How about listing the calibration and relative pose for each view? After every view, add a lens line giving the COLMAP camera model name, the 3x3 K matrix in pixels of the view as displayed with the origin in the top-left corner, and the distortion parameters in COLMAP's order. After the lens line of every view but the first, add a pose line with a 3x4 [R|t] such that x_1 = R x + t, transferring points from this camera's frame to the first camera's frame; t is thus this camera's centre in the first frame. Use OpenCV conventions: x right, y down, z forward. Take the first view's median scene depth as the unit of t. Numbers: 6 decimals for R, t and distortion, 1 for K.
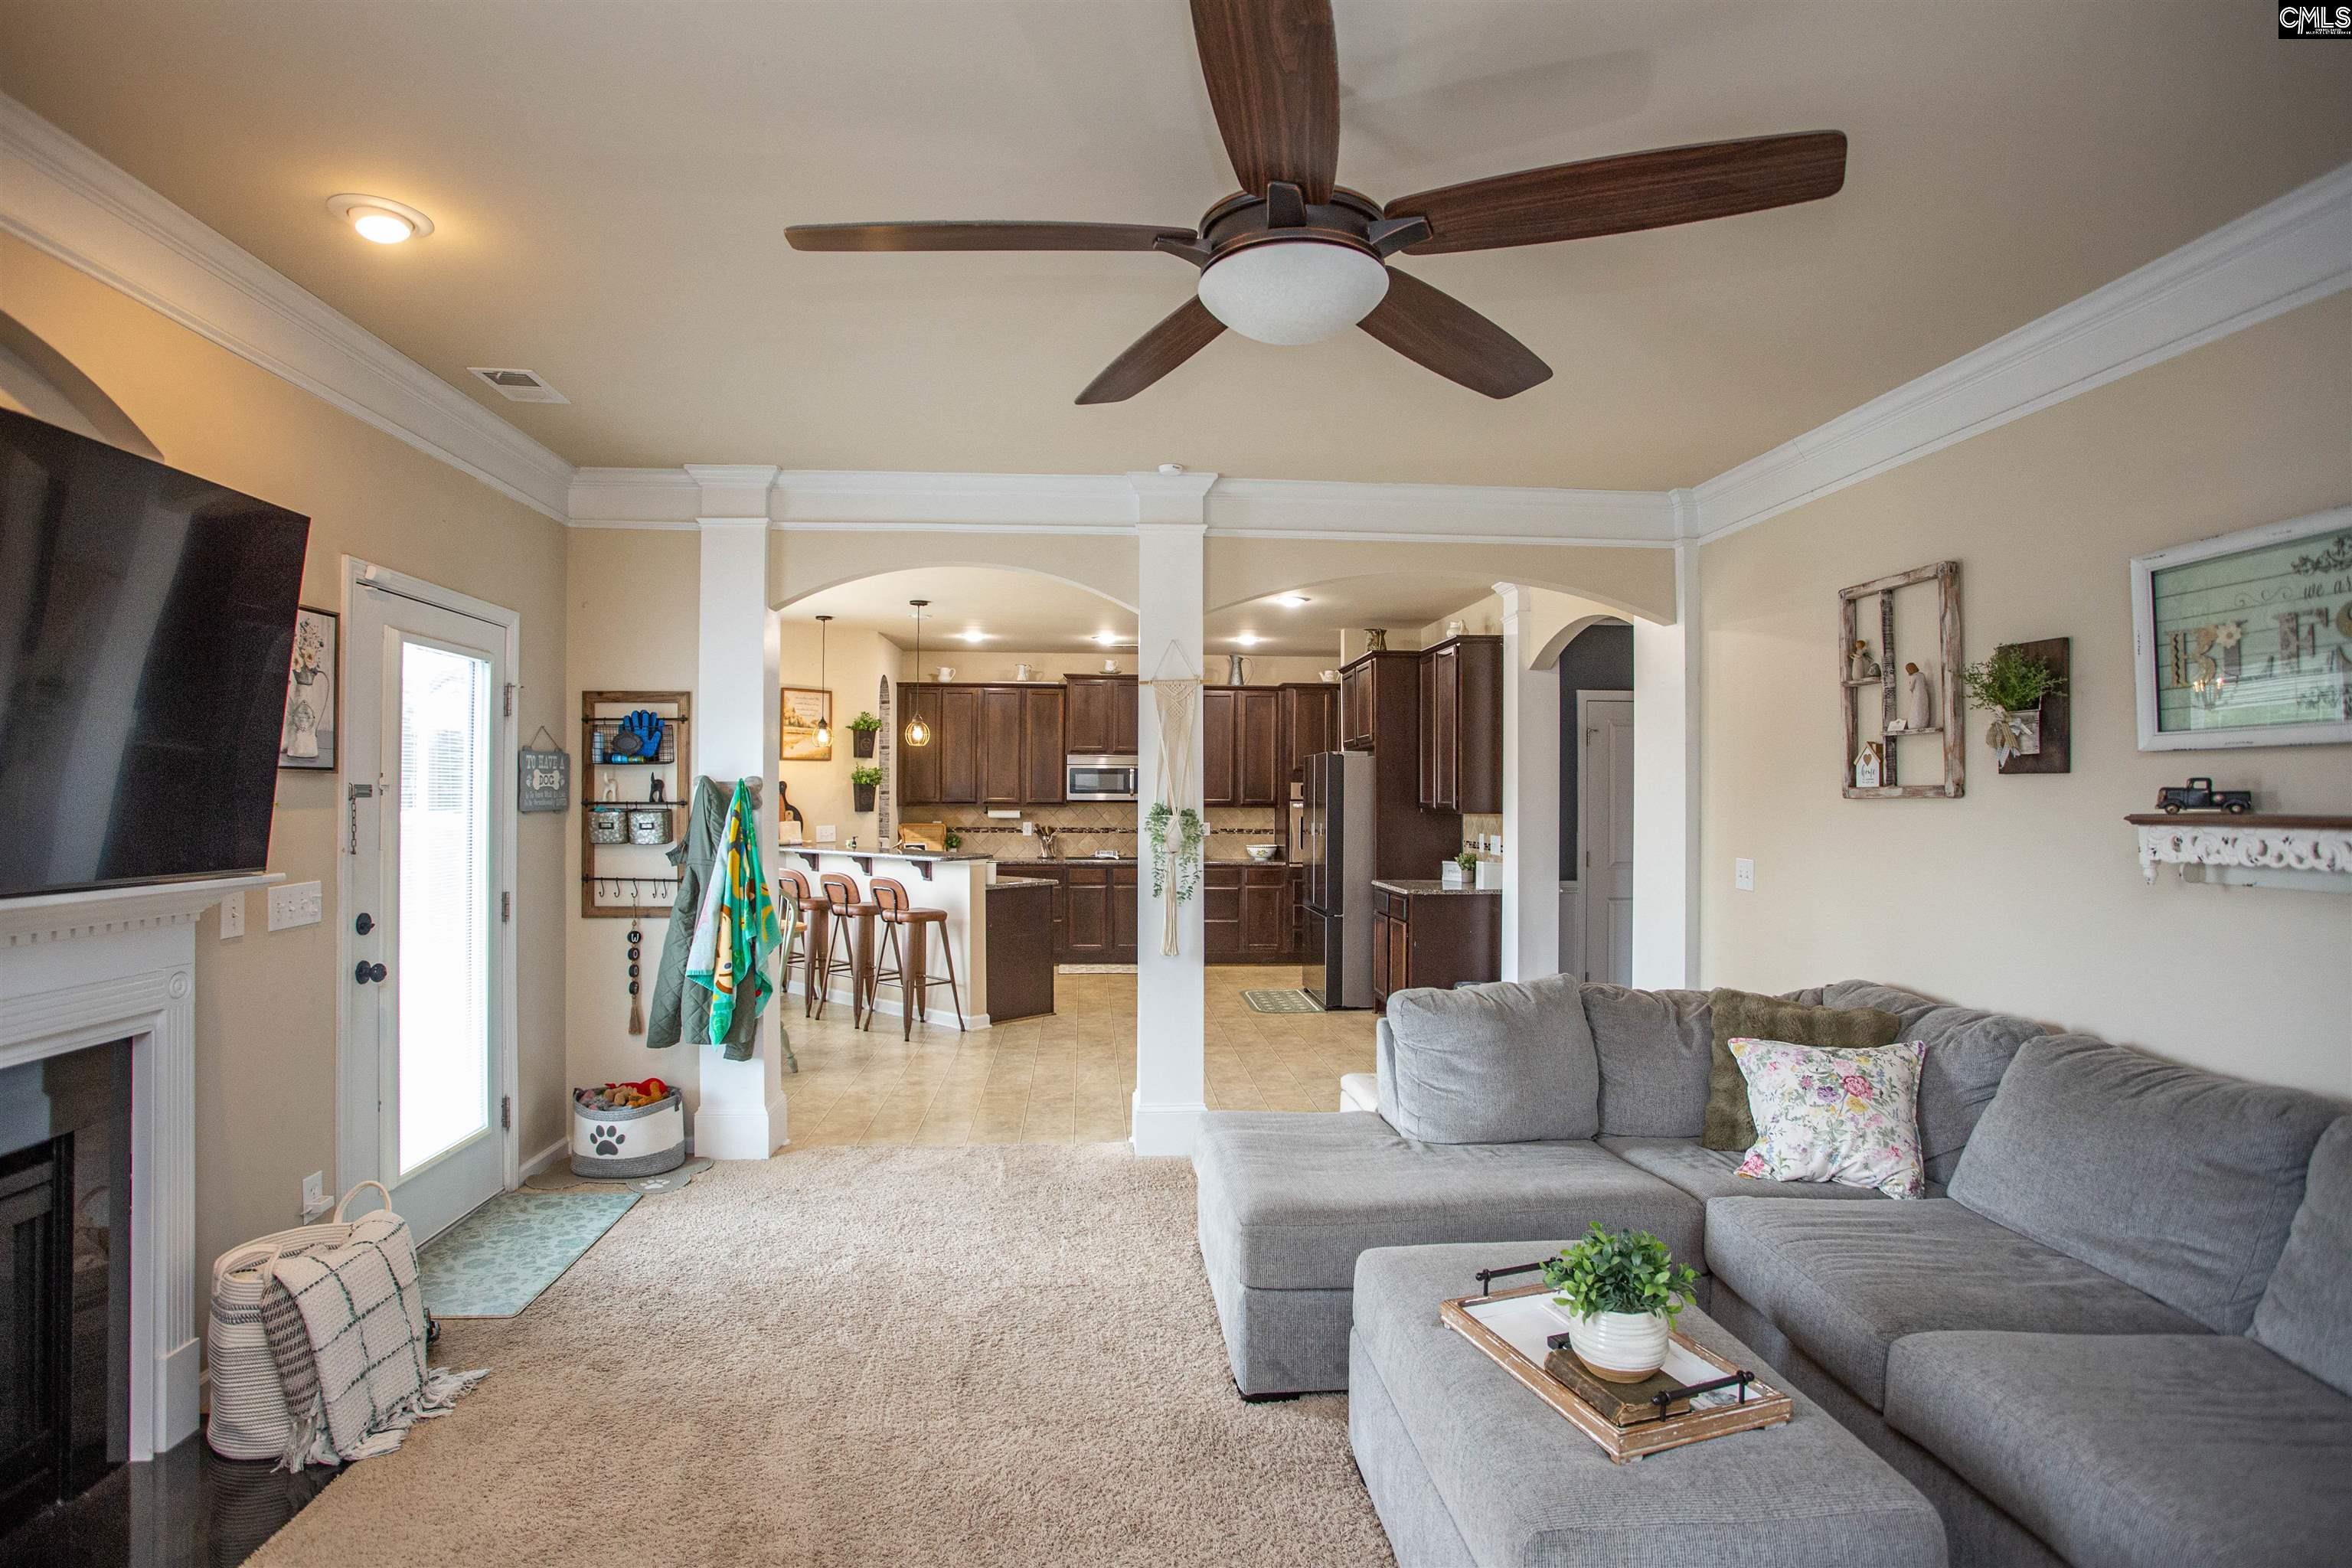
lens RADIAL K [[1198.5, 0, 1167.7], [0, 1198.5, 783.6], [0, 0, 1]] dist [-0.075913, 0.036282]
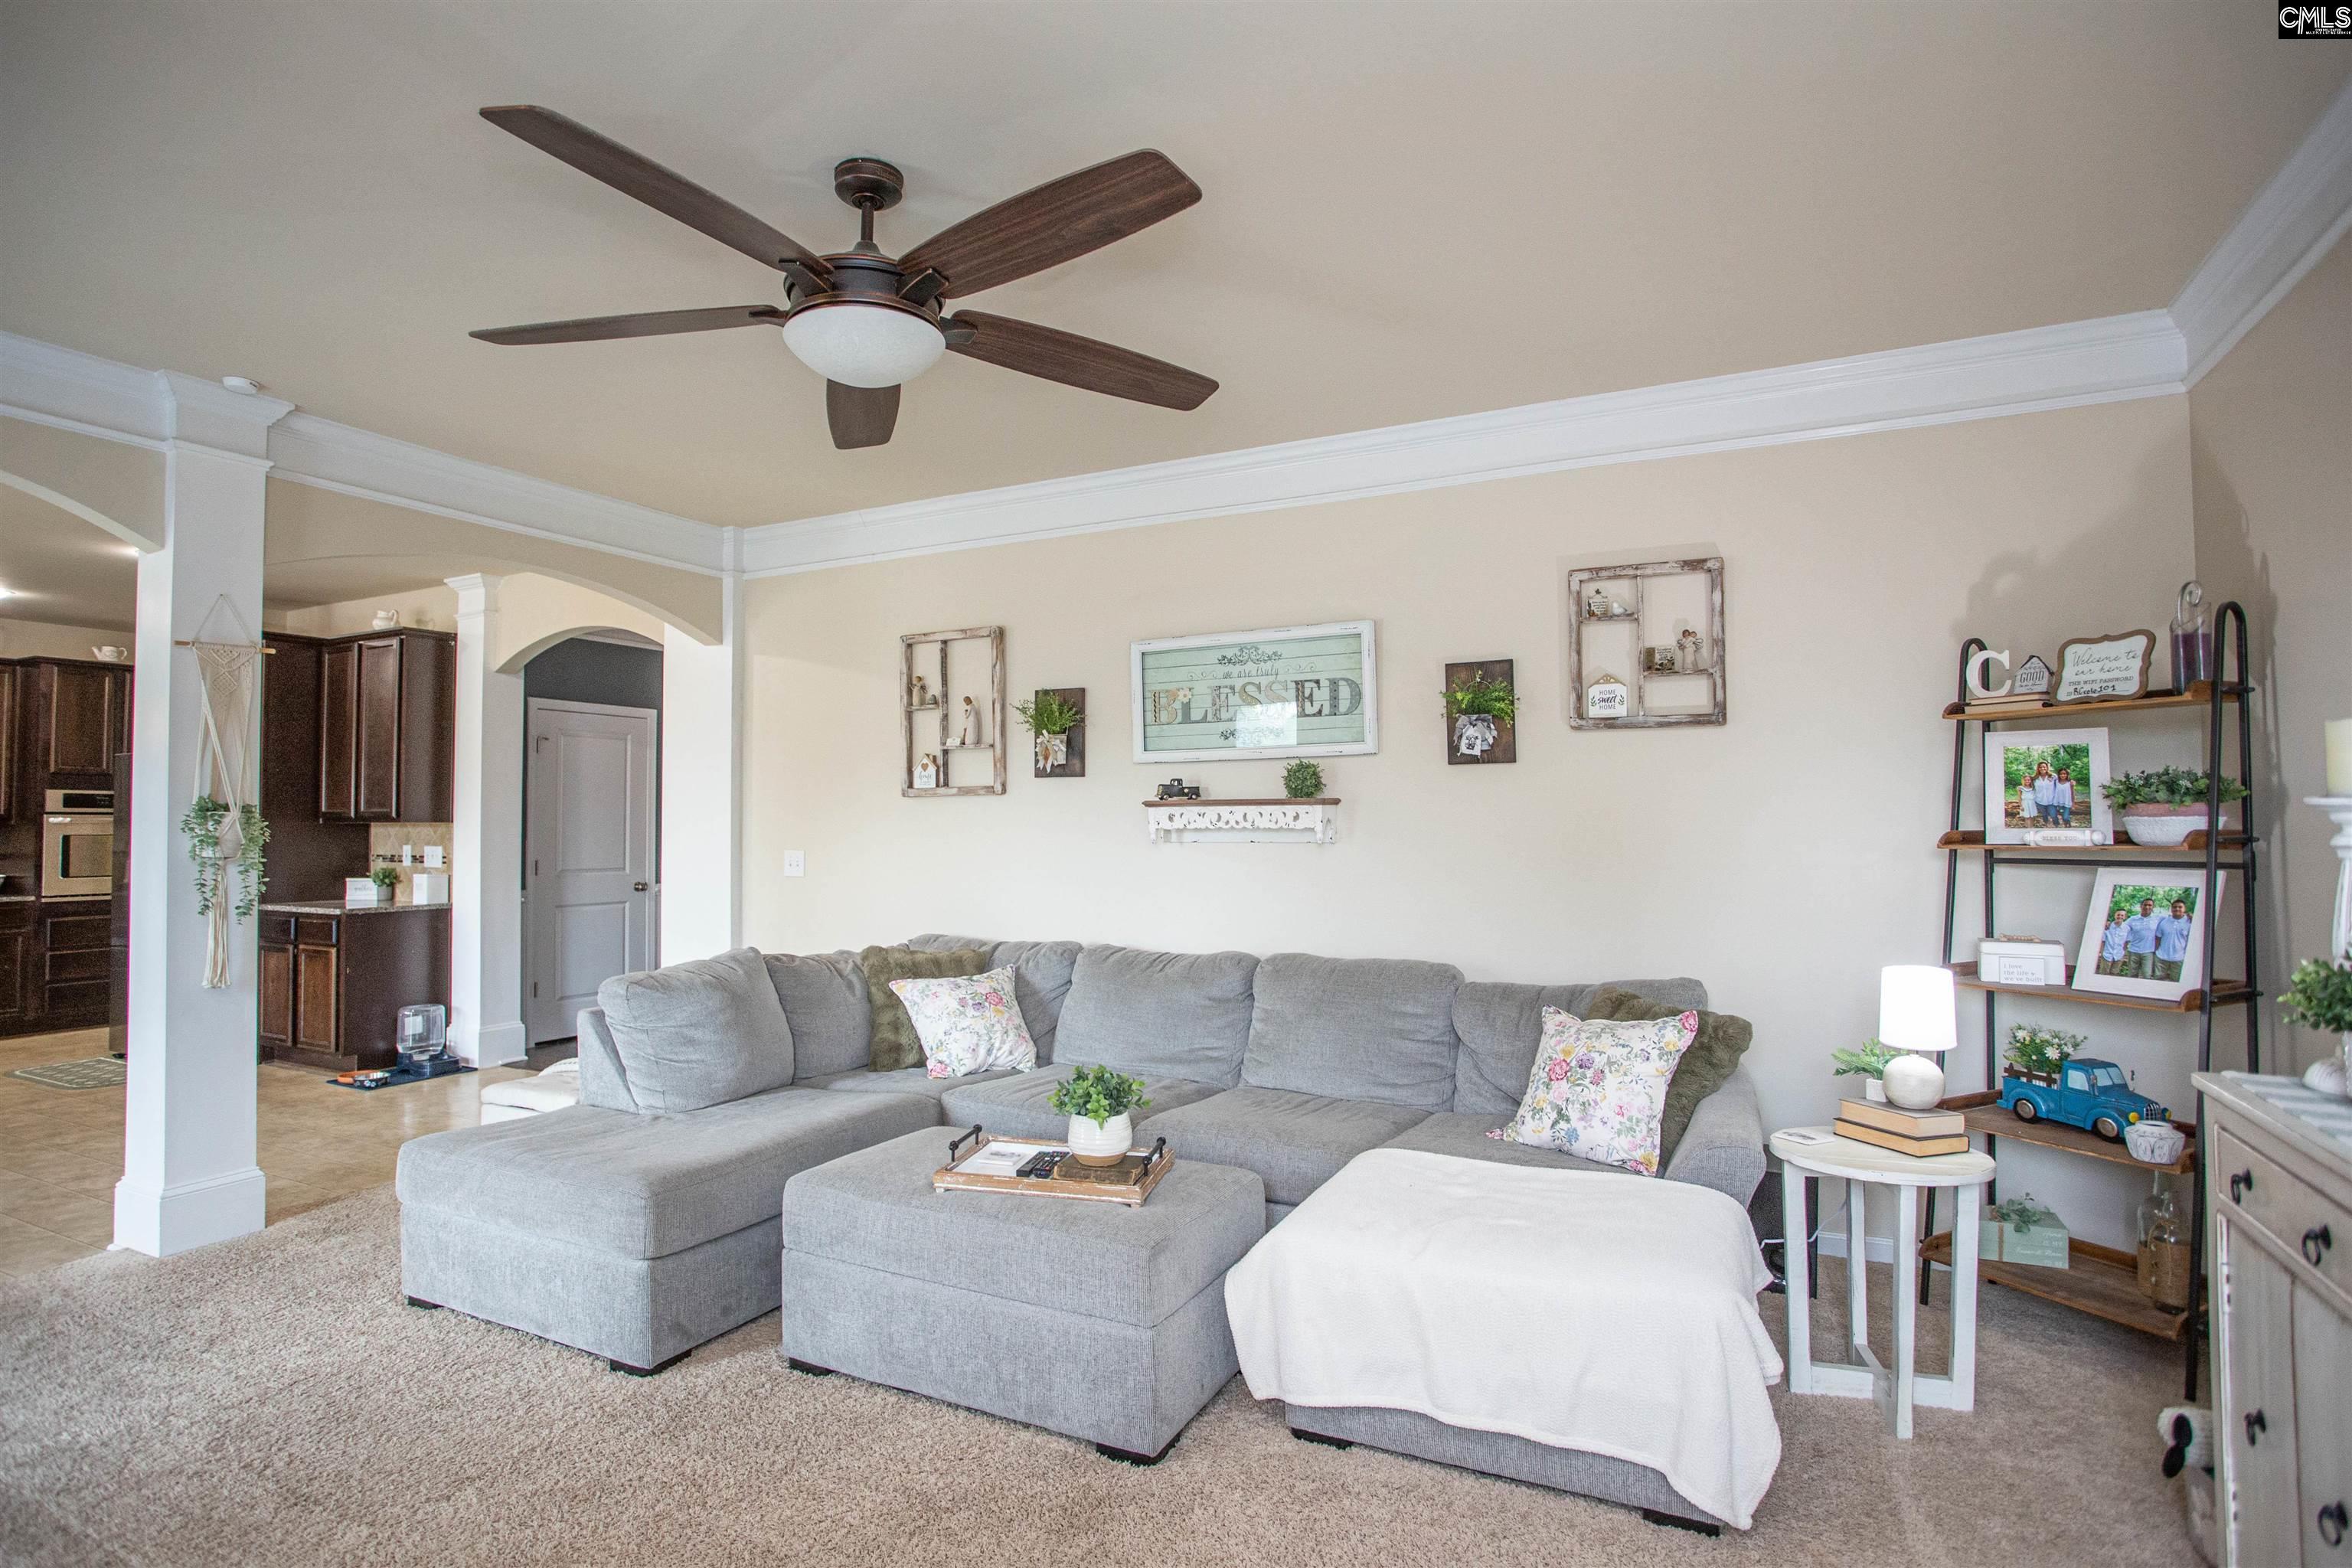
lens RADIAL K [[1198.5, 0, 1167.7], [0, 1198.5, 783.6], [0, 0, 1]] dist [-0.075913, 0.036282]
pose [[0.519464, 0.021849, 0.854213, -0.367427], [-0.002569, 0.999708, -0.024008, 0.026863], [-0.854488, 0.010277, 0.519369, 0.063051]]
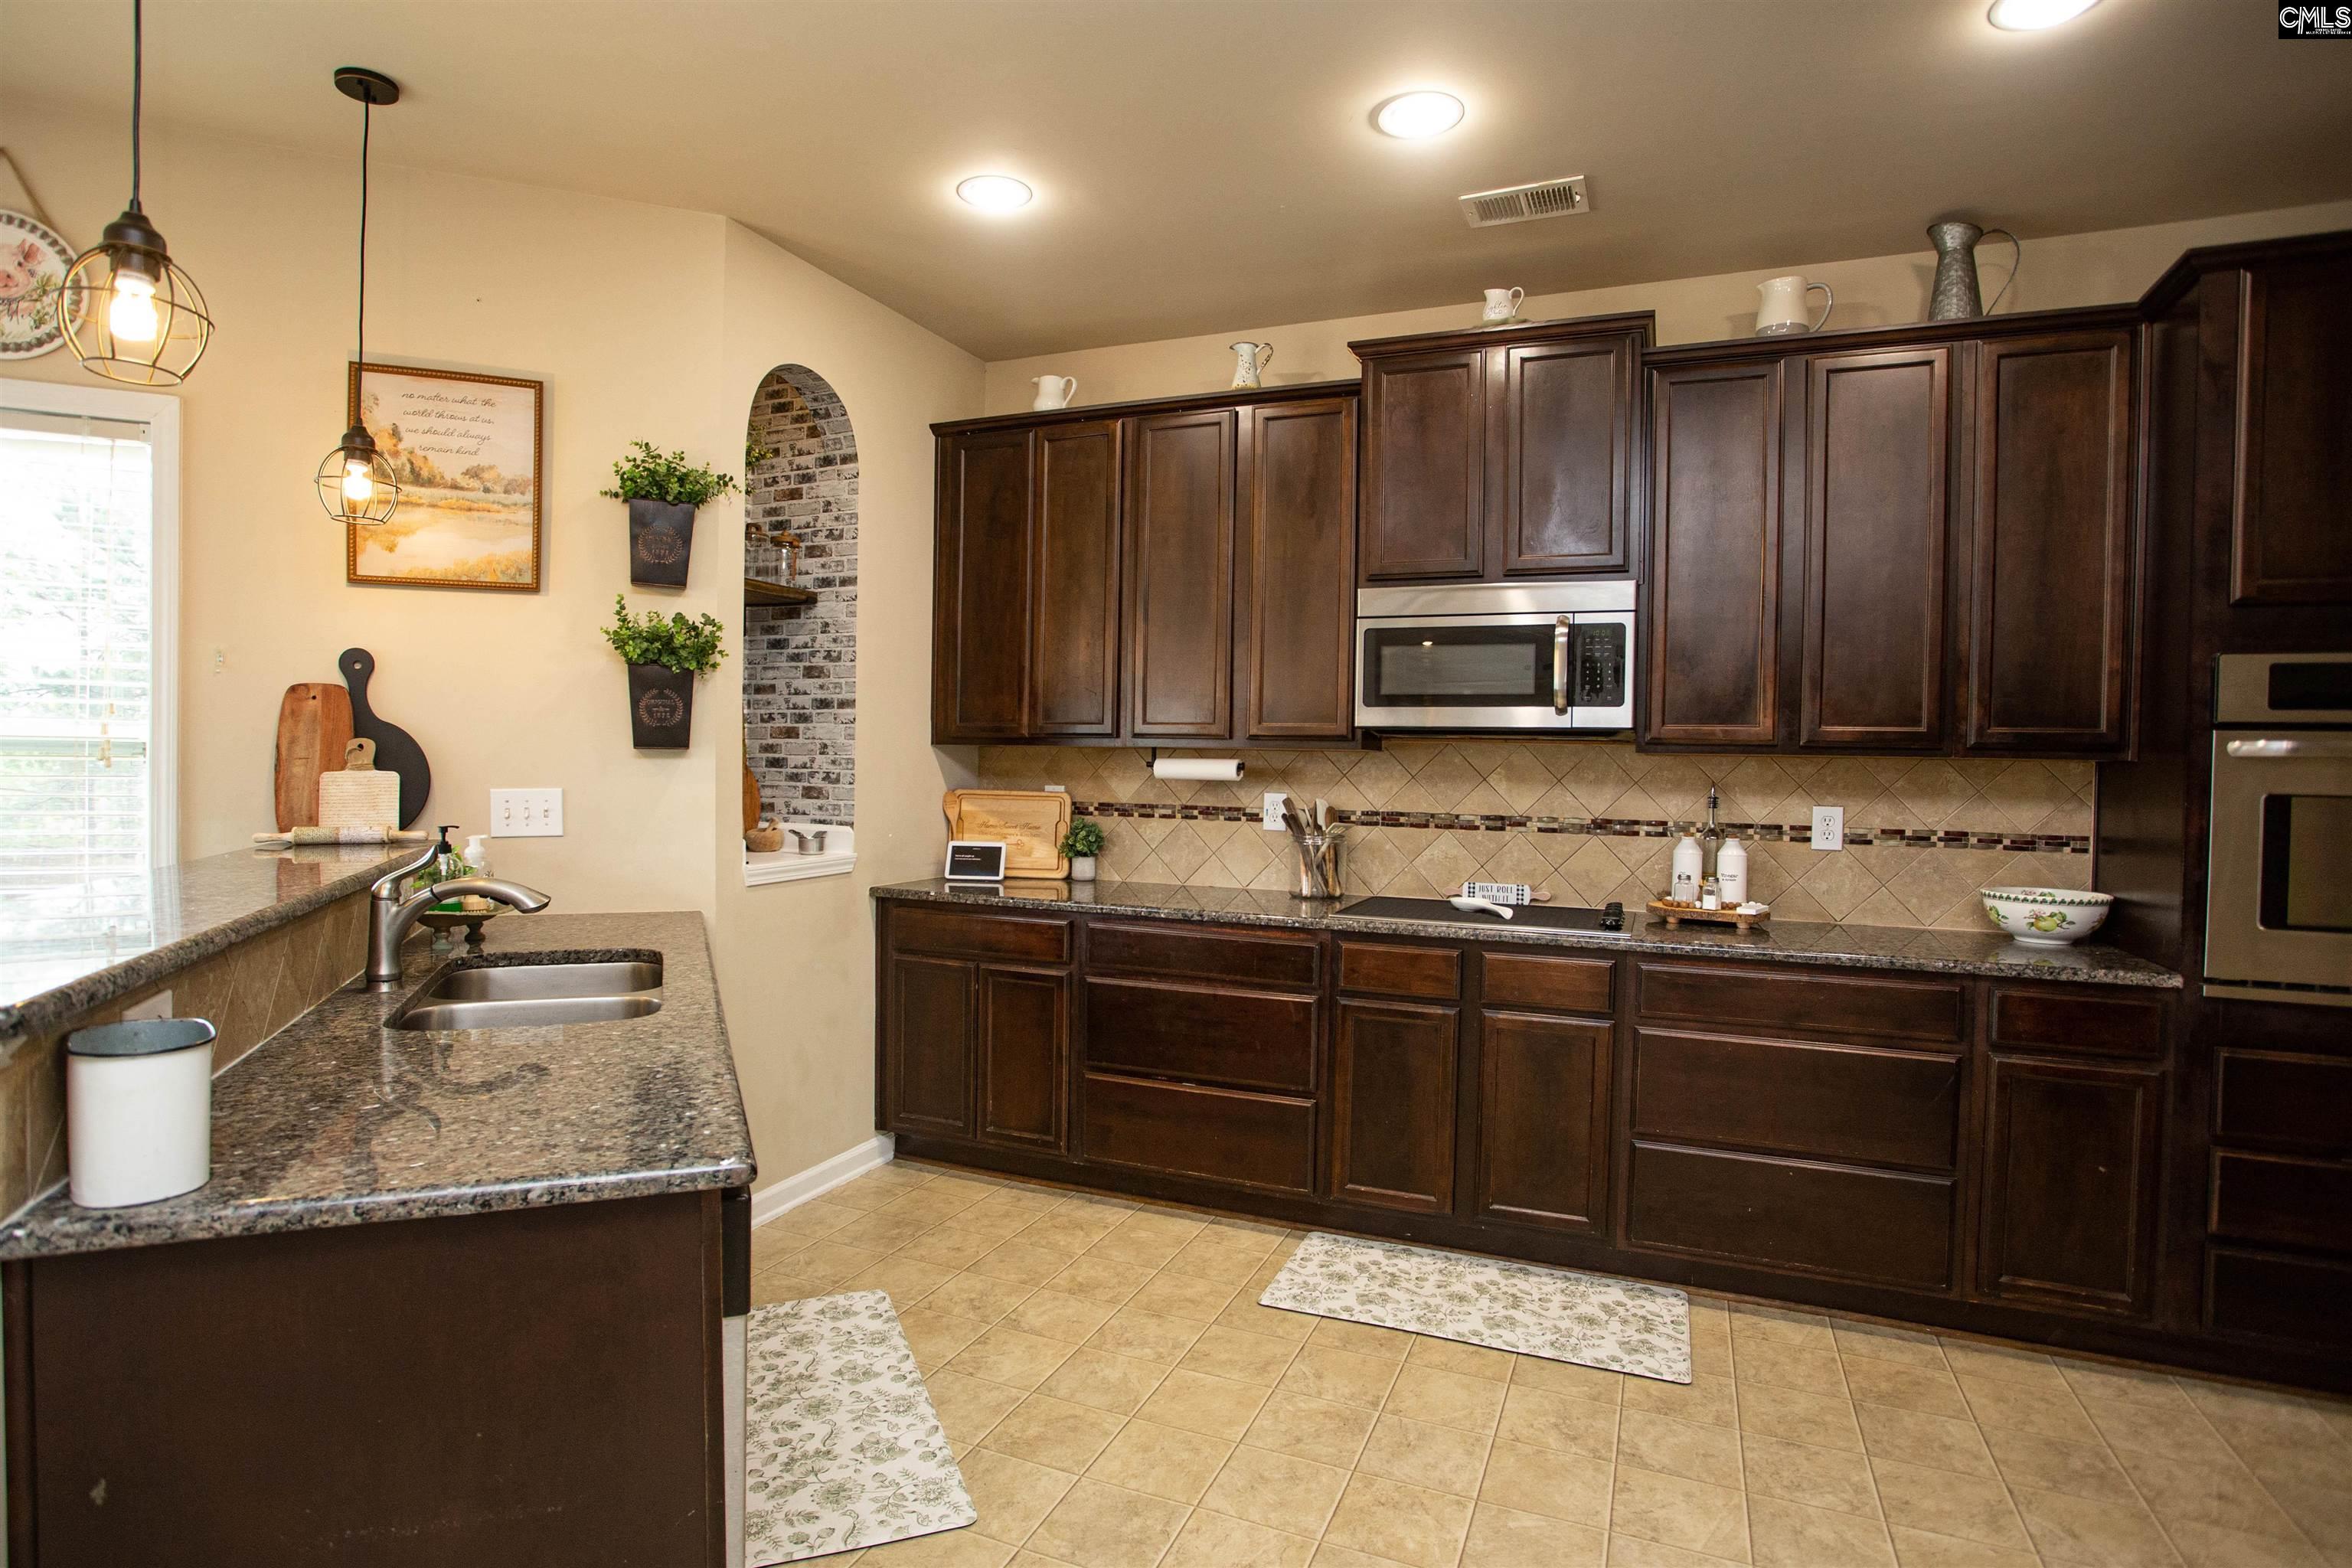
lens RADIAL K [[1226.5, 0, 1148.2], [0, 1226.5, 788.3], [0, 0, 1]] dist [-0.078245, 0.035666]
pose [[0.887683, 0.020025, -0.460019, 0.046532], [-0.008376, 0.999591, 0.027350, 0.053814], [0.460379, -0.020425, 0.887488, 1.688980]]
